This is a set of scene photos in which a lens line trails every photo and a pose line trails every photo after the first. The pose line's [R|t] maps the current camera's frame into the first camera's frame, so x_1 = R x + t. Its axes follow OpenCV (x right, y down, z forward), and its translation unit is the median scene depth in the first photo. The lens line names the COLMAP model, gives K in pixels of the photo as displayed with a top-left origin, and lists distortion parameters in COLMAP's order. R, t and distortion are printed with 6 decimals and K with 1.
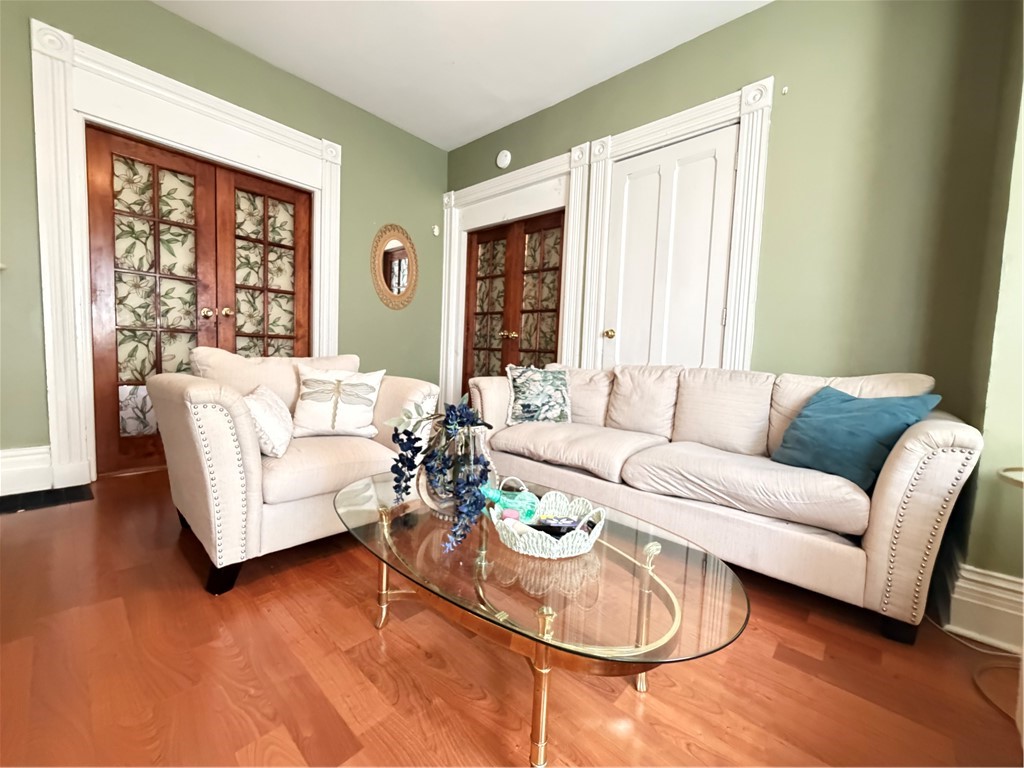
lens RADIAL K [[409.0, 0, 514.3], [0, 409.0, 383.4], [0, 0, 1]] dist [0.001095, -0.000150]
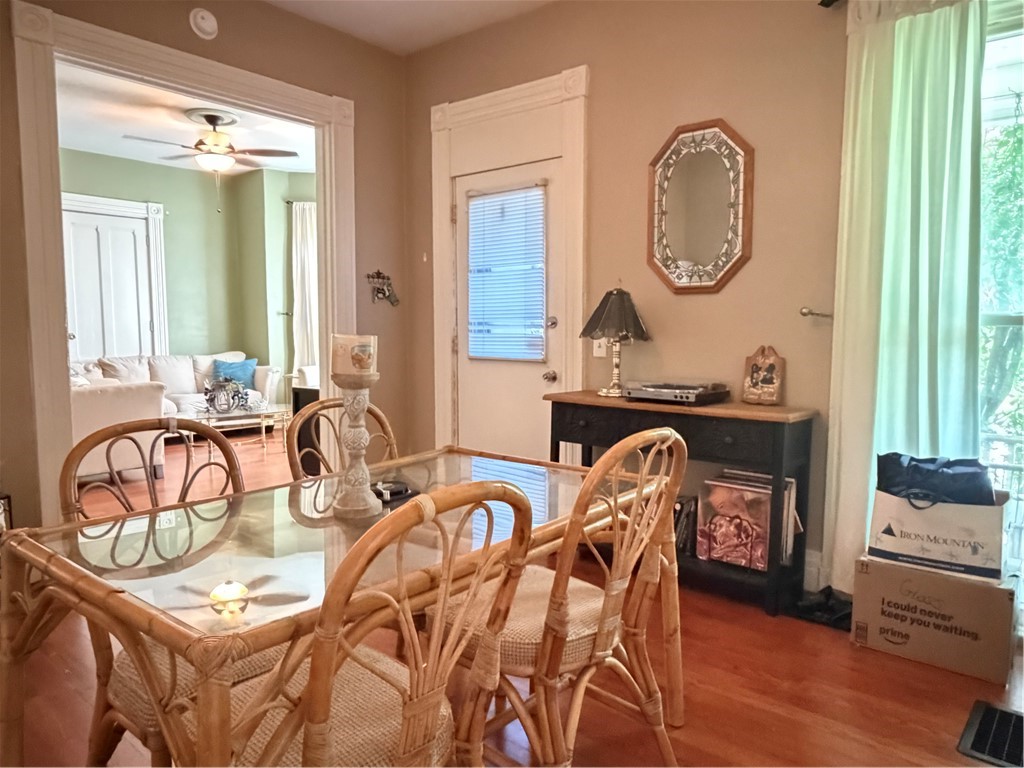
lens RADIAL K [[704.0, 0, 512.0], [0, 704.0, 384.0], [0, 0, 1]] dist [0.004530, 0.001147]
pose [[-0.023588, -0.131188, 0.991077, -1.967593], [0.067482, 0.988883, 0.132503, -0.161066], [-0.997442, 0.070005, -0.014472, -0.382669]]
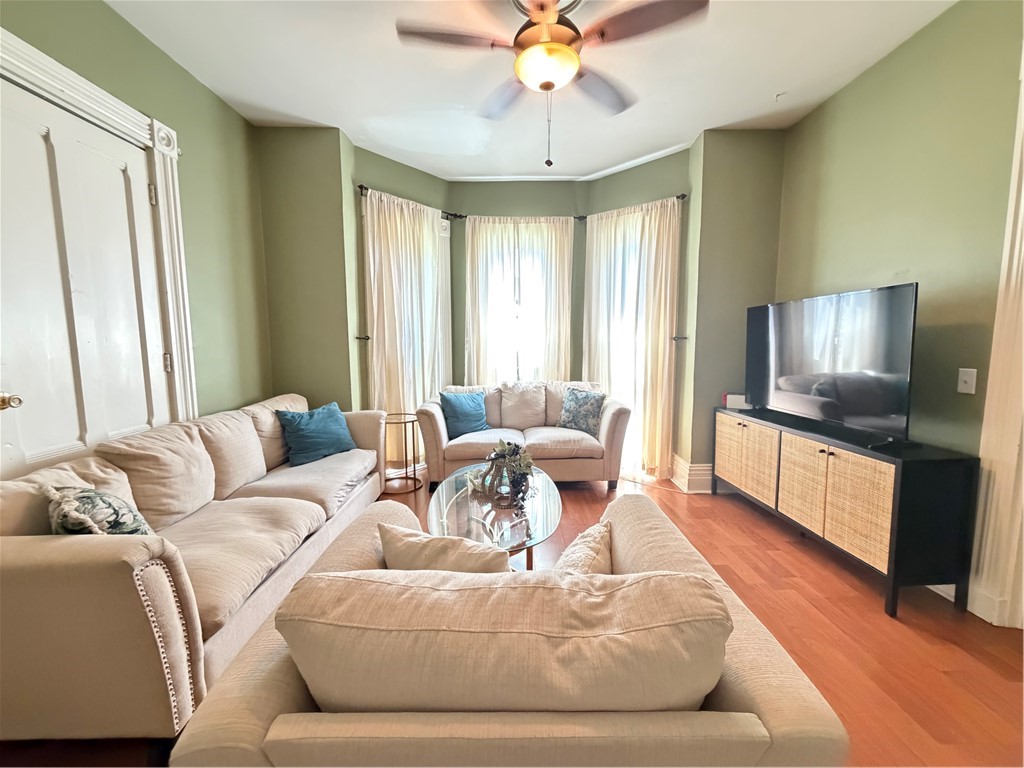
lens RADIAL K [[409.0, 0, 514.3], [0, 409.0, 383.4], [0, 0, 1]] dist [0.001095, -0.000150]
pose [[-0.675536, -0.120233, 0.727458, -0.531200], [0.025945, 0.982128, 0.186418, -0.204076], [-0.736870, 0.144806, -0.660344, 0.787255]]
